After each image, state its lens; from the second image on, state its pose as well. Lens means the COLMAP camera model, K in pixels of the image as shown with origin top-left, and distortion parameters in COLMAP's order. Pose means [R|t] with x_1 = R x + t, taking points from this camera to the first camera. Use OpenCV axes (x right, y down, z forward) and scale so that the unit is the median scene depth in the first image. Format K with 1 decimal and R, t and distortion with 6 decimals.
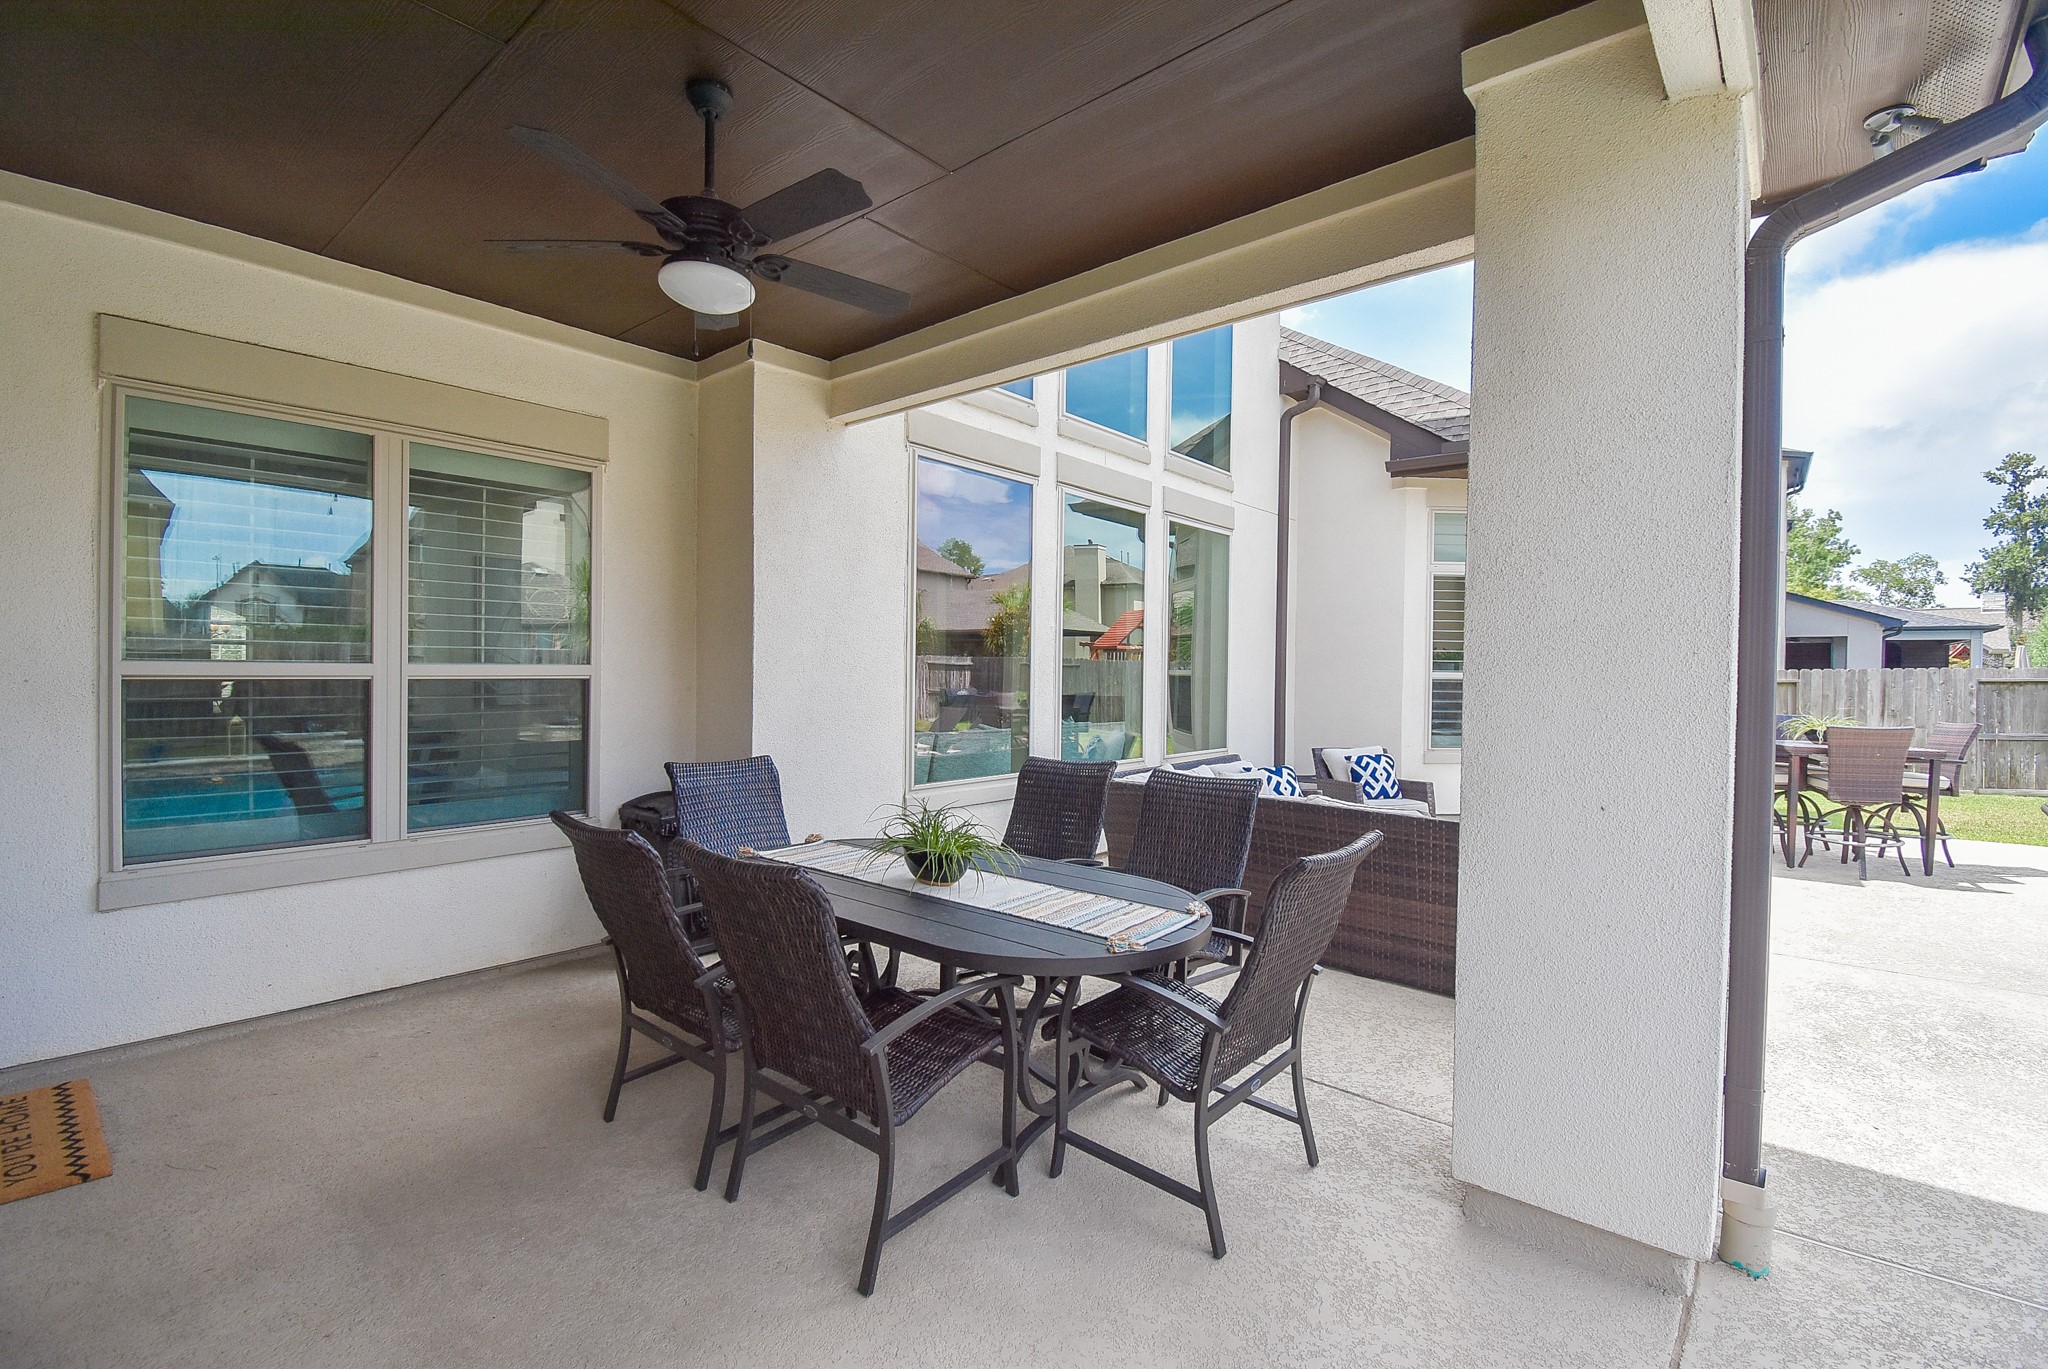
lens RADIAL K [[896.4, 0, 1024.0], [0, 896.4, 684.5], [0, 0, 1]] dist [0.000962, -0.016439]
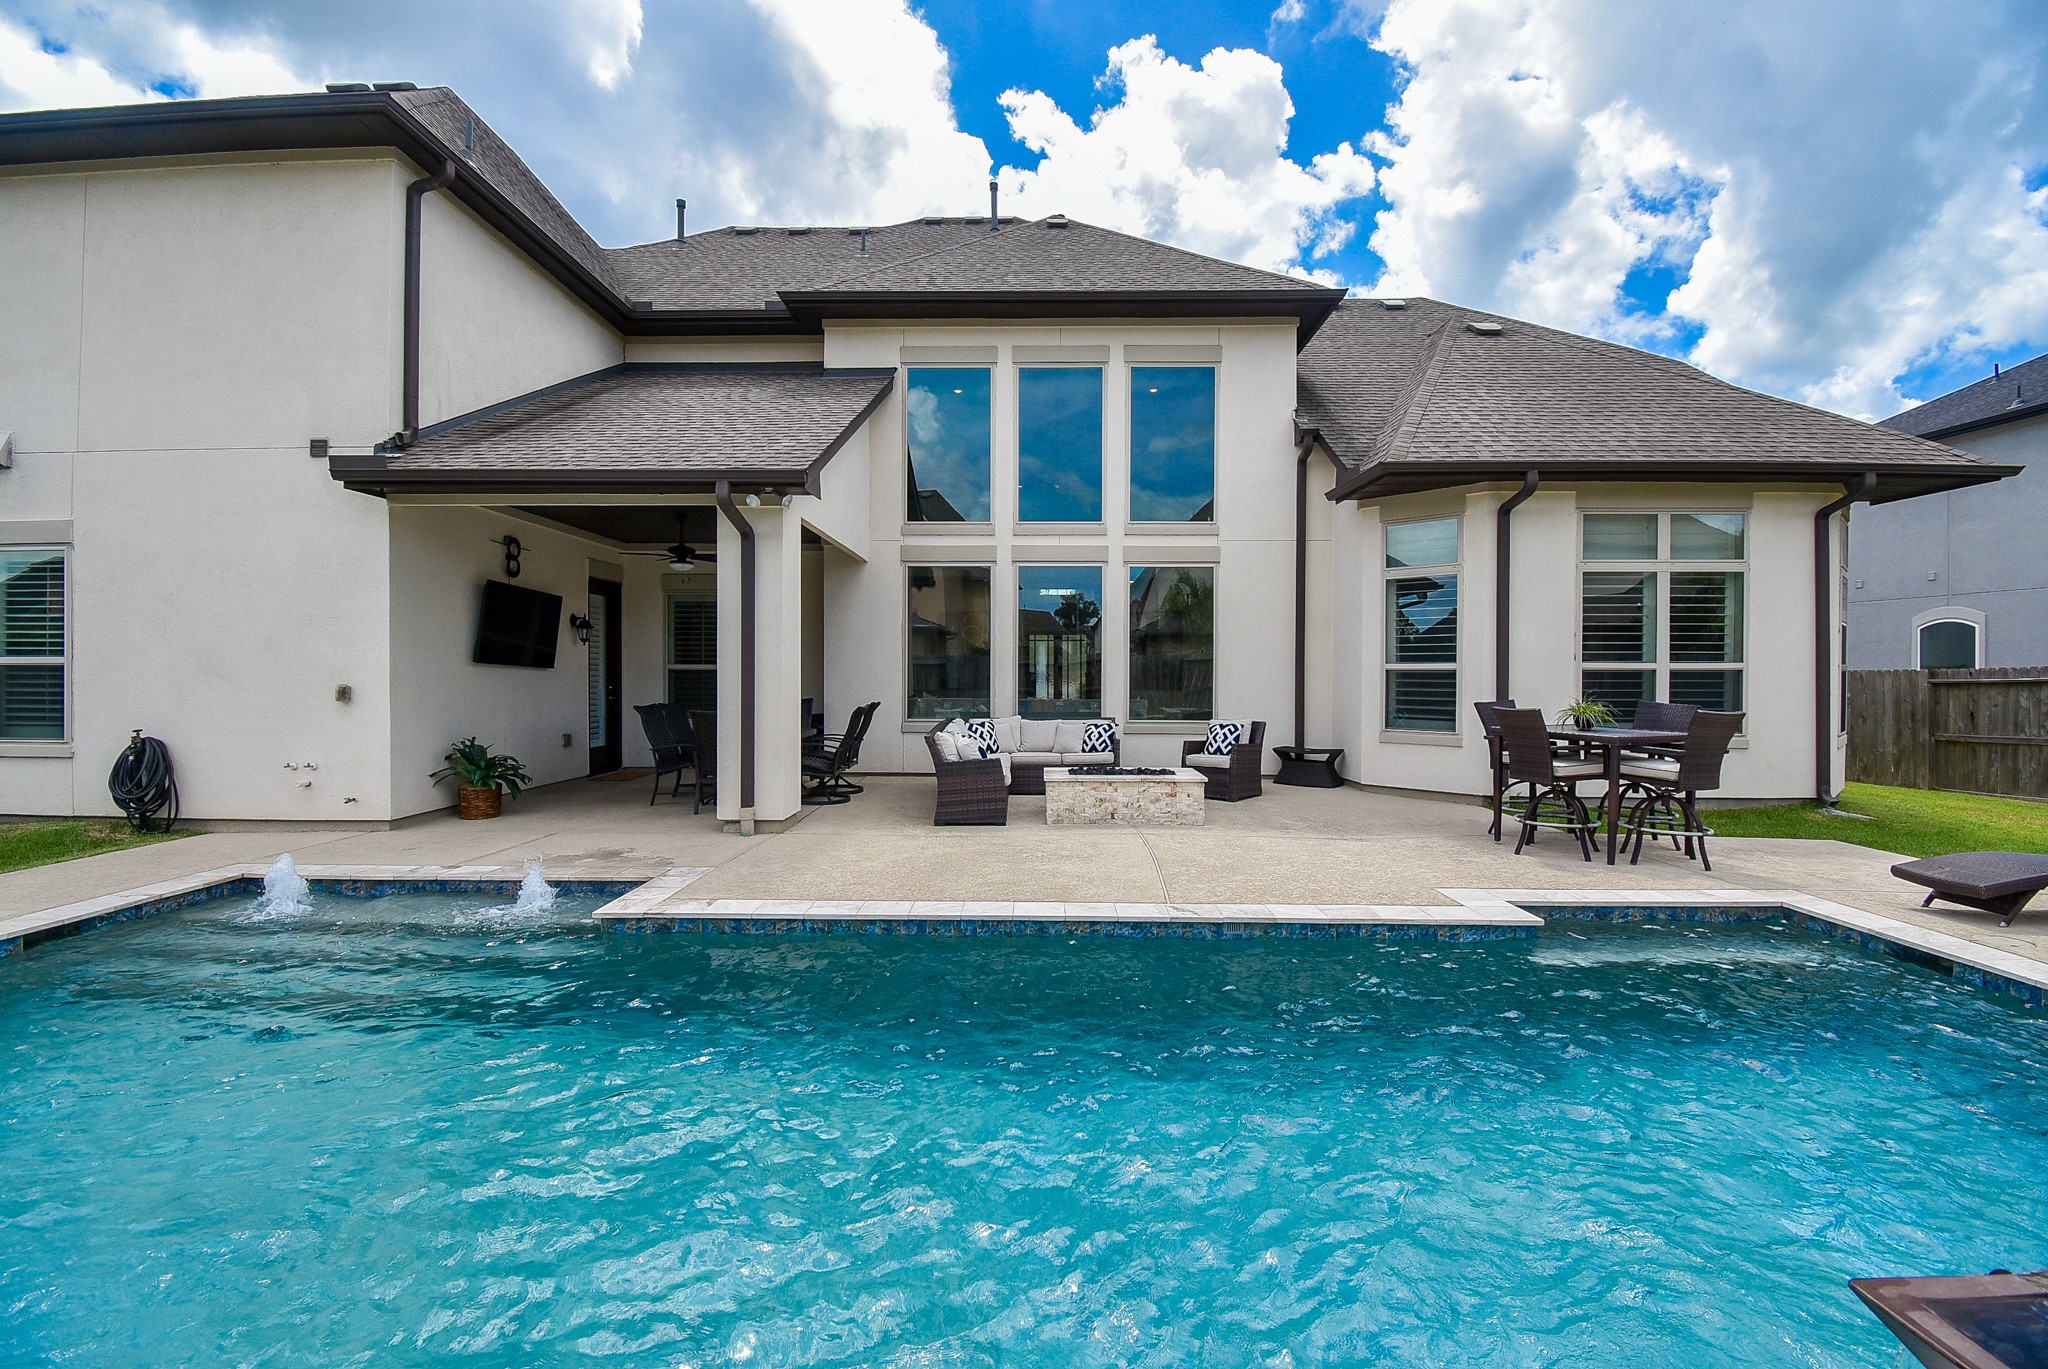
lens RADIAL K [[896.6, 0, 1022.8], [0, 896.6, 670.2], [0, 0, 1]] dist [0.018672, -0.025897]
pose [[0.635660, -0.009359, -0.771913, 0.722733], [-0.008273, 0.999787, -0.018934, 0.014598], [0.771925, 0.018422, 0.635446, -0.066892]]
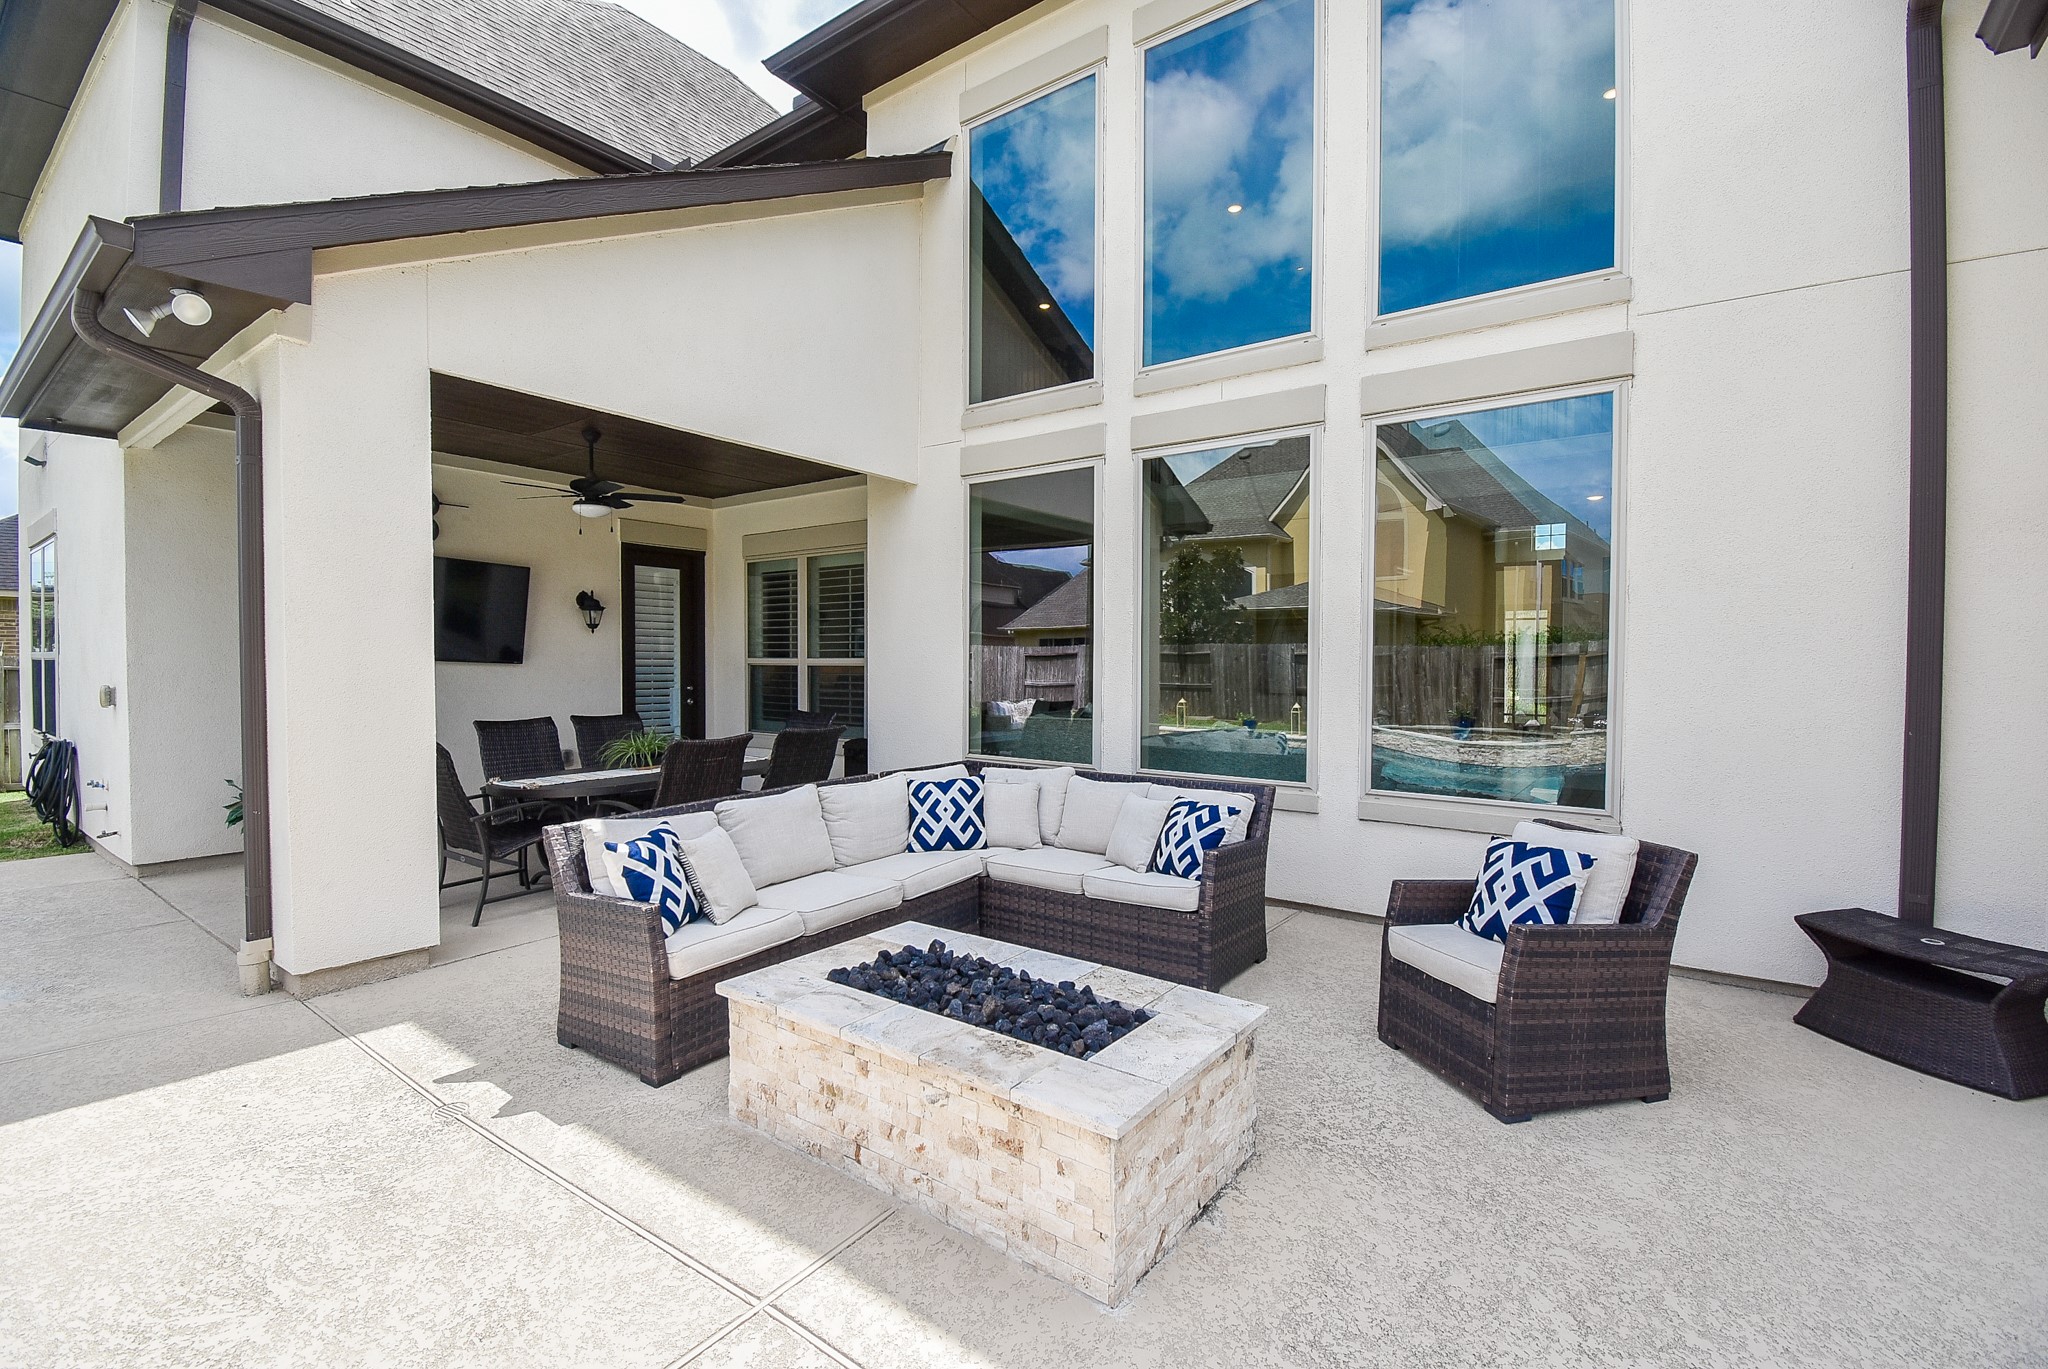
lens RADIAL K [[896.6, 0, 1022.8], [0, 896.6, 670.2], [0, 0, 1]] dist [0.018672, -0.025897]
pose [[0.076014, 0.001320, -0.997106, 0.466848], [-0.017469, 0.999847, -0.000008, -0.000991], [0.996954, 0.017419, 0.076025, 0.409247]]
